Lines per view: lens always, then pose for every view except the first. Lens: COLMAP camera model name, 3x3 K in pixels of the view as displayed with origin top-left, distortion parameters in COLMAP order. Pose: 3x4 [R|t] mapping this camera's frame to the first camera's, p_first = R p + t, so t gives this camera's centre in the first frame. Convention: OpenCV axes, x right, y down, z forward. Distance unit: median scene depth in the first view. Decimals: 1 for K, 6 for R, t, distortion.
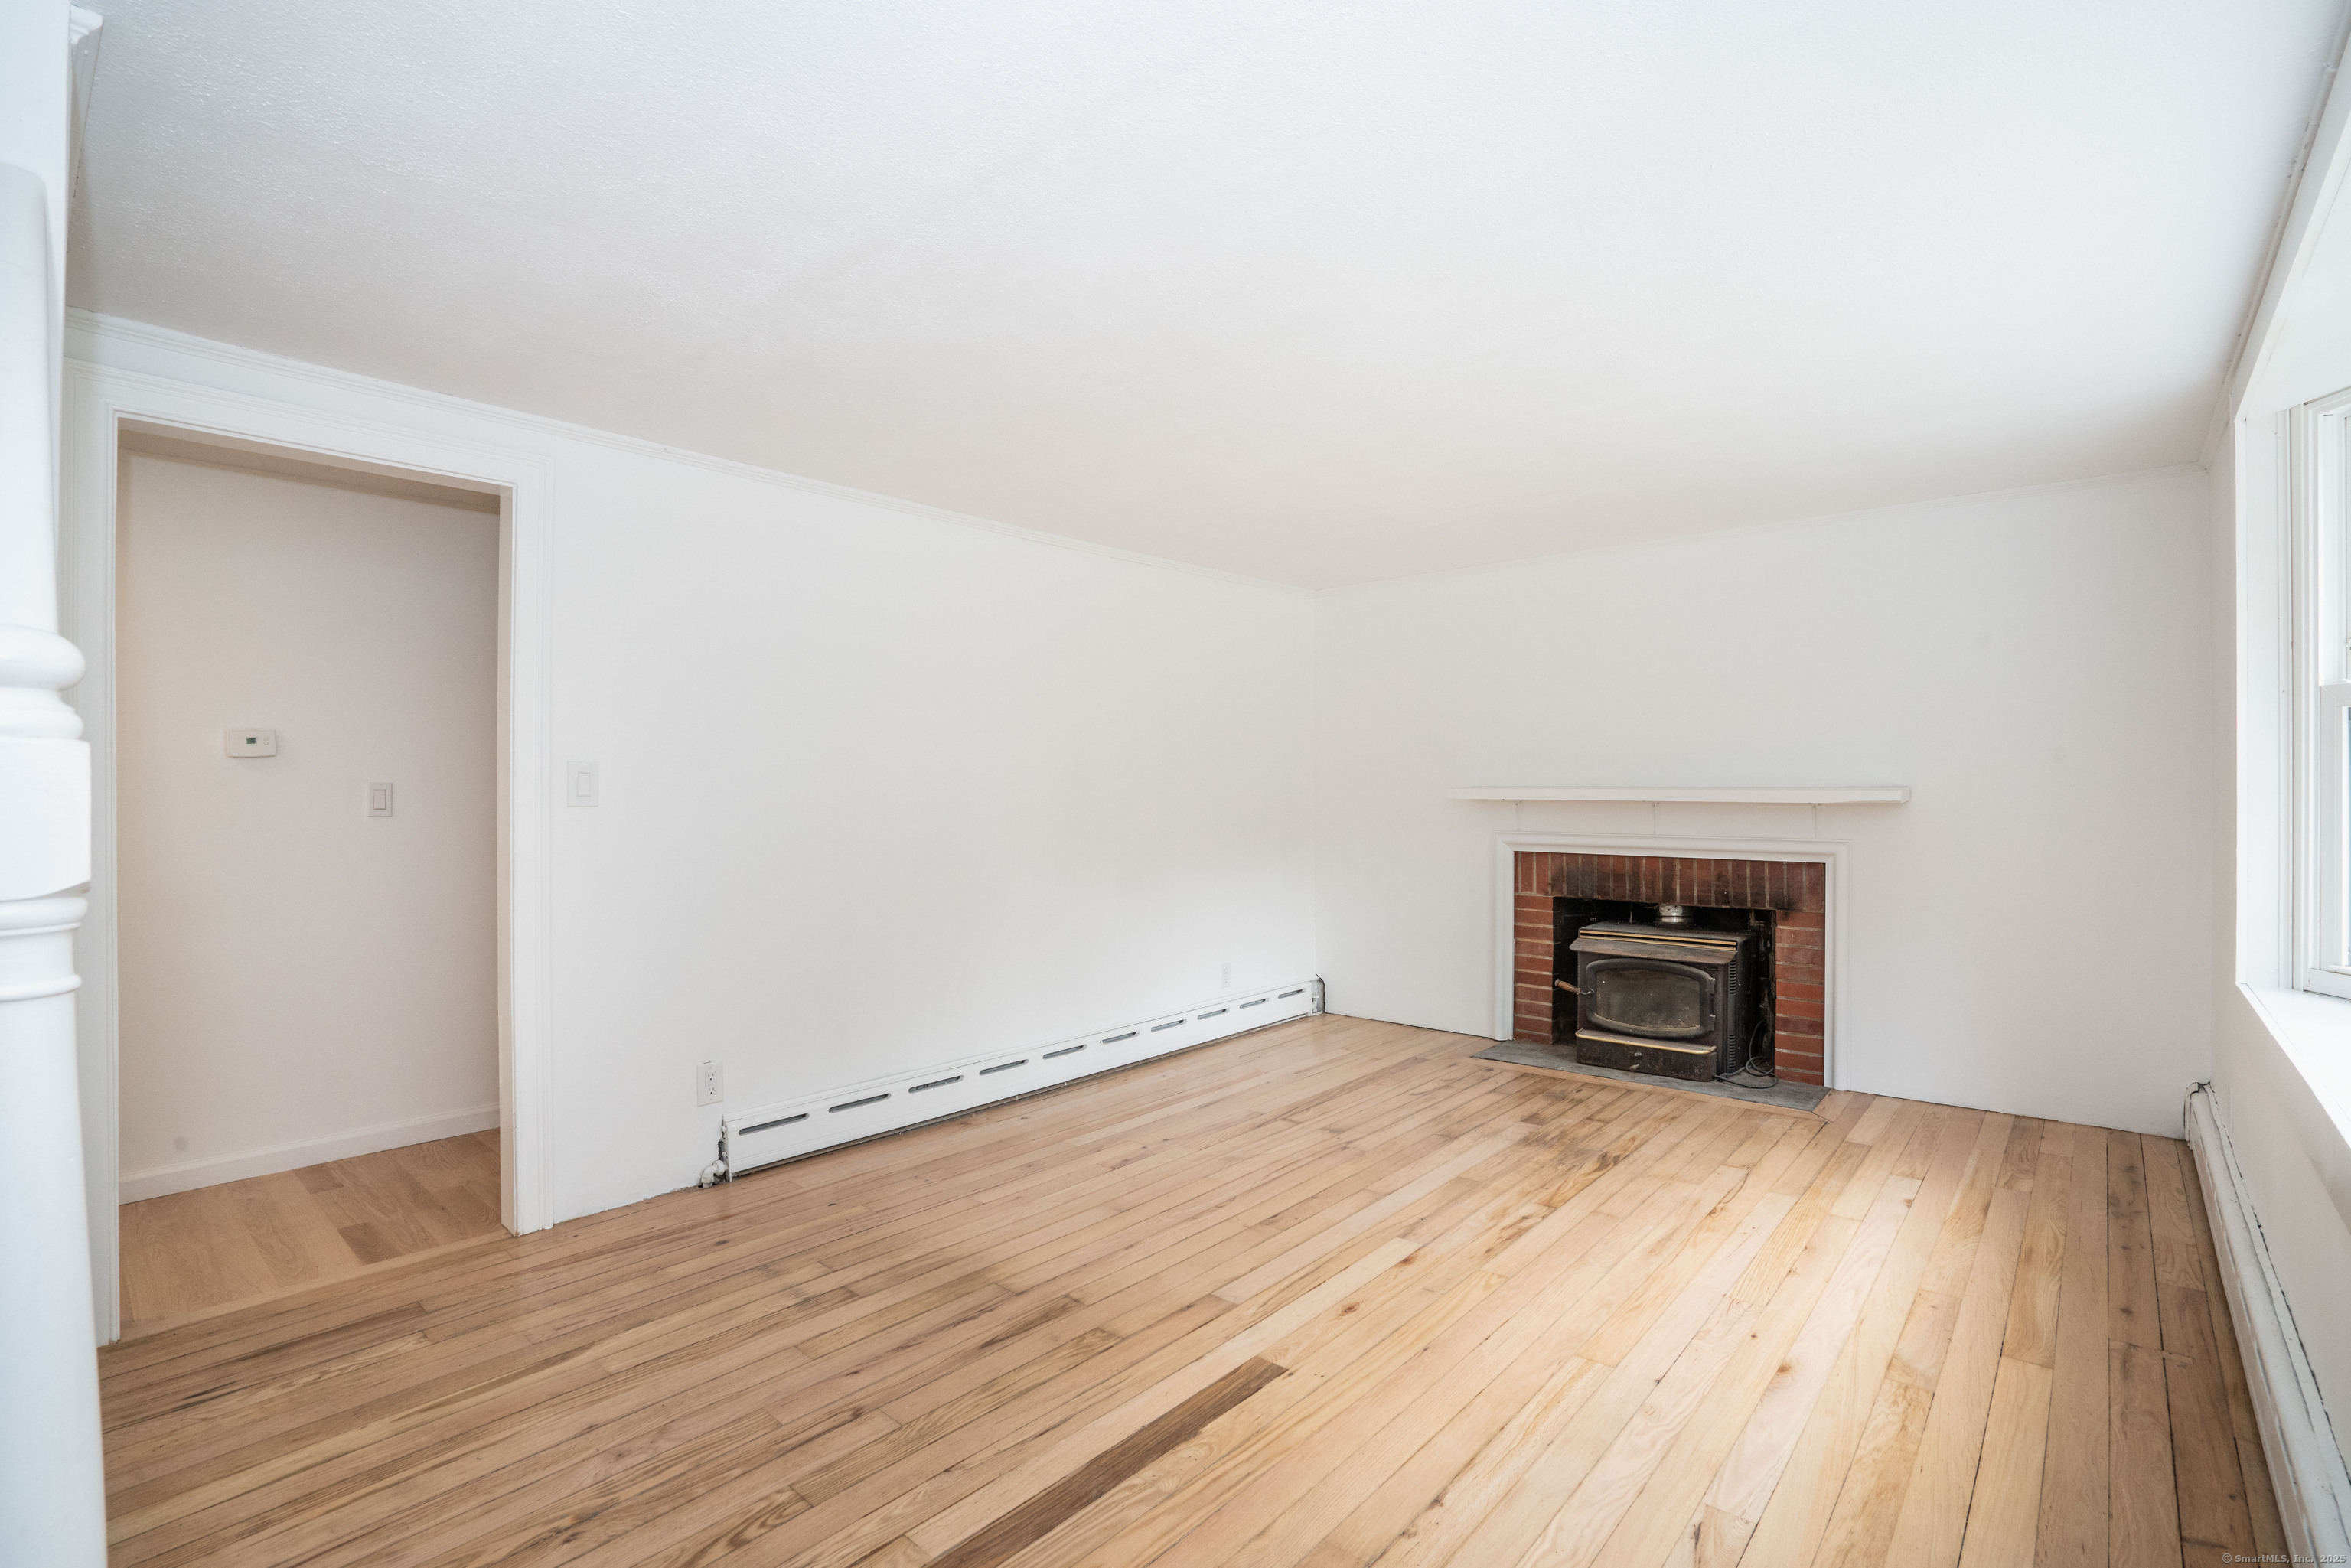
lens RADIAL K [[1055.4, 0, 1167.4], [0, 1055.4, 793.2], [0, 0, 1]] dist [-0.028588, 0.004554]
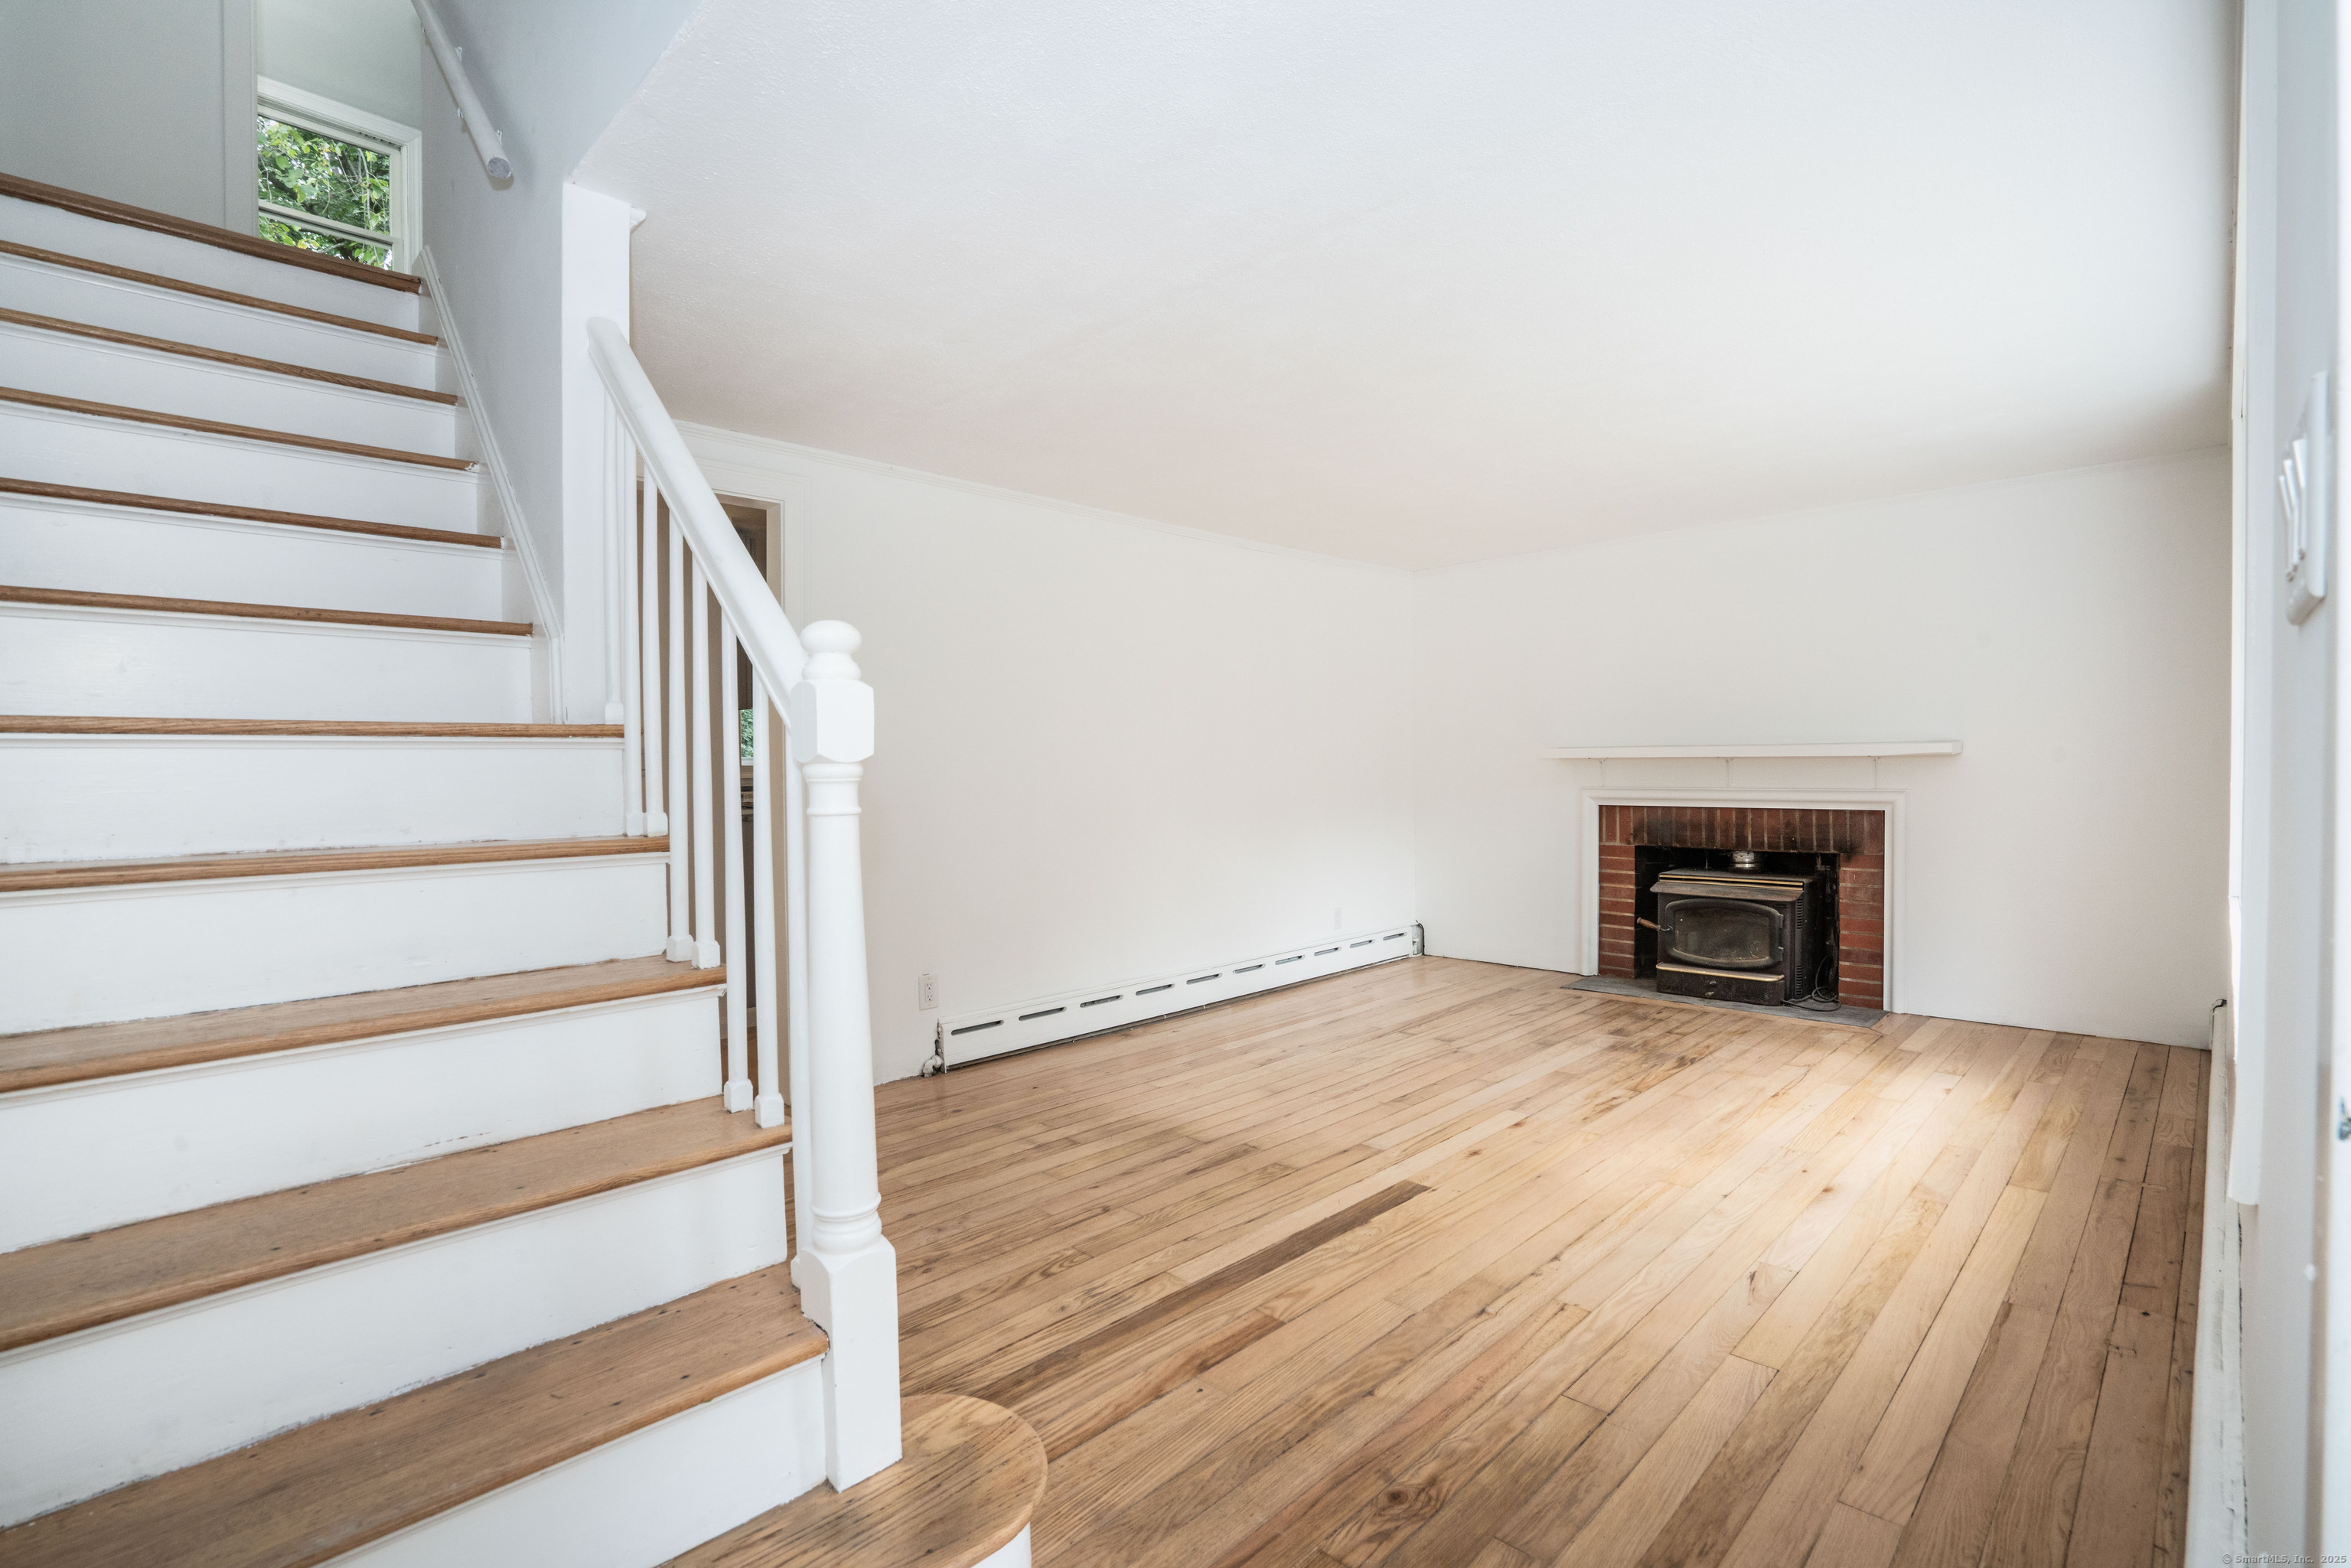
lens RADIAL K [[1055.4, 0, 1180.3], [0, 1055.4, 784.2], [0, 0, 1]] dist [-0.028588, 0.004554]
pose [[0.998561, -0.008173, -0.052996, -0.092194], [0.008800, 0.999894, 0.011624, 0.029631], [0.052895, -0.012074, 0.998527, -0.228271]]
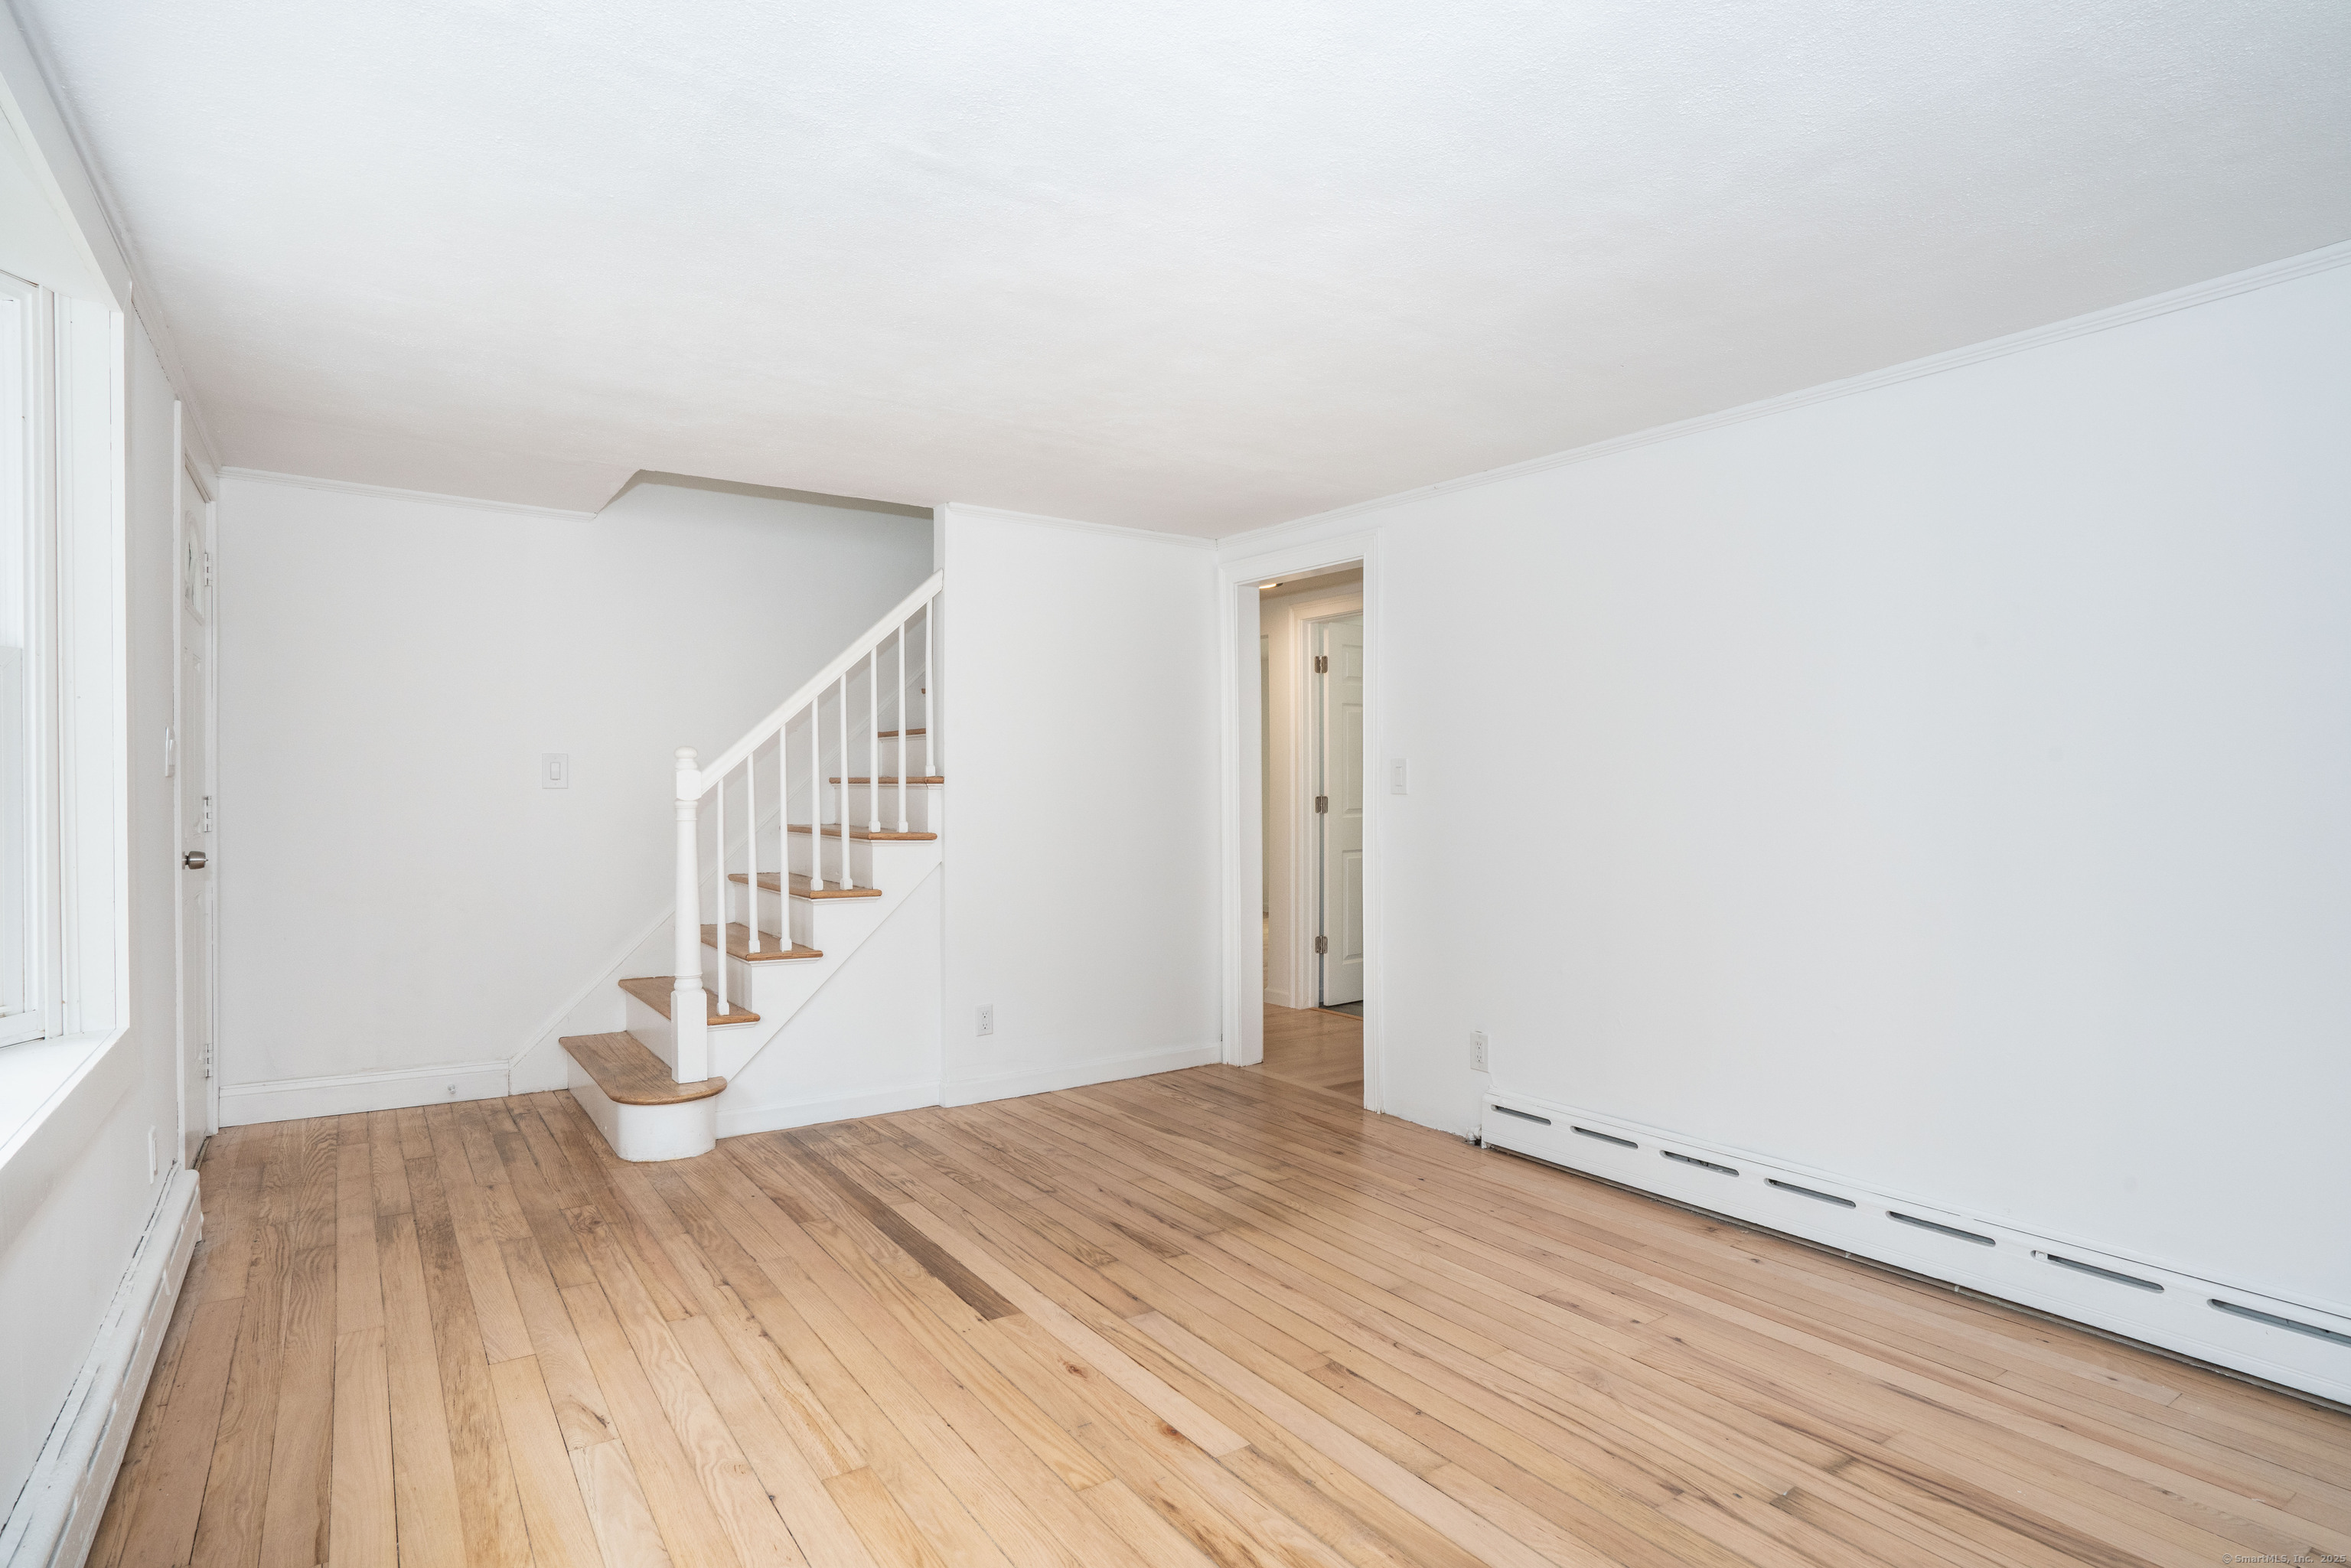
lens RADIAL K [[1204.1, 0, 1175.4], [0, 1204.1, 784.5], [0, 0, 1]] dist [-0.012315, 0.005333]
pose [[-0.230093, -0.002227, -0.973166, 0.981371], [0.001831, 0.999995, -0.002722, 0.004331], [0.973167, -0.002408, -0.230088, 1.136730]]
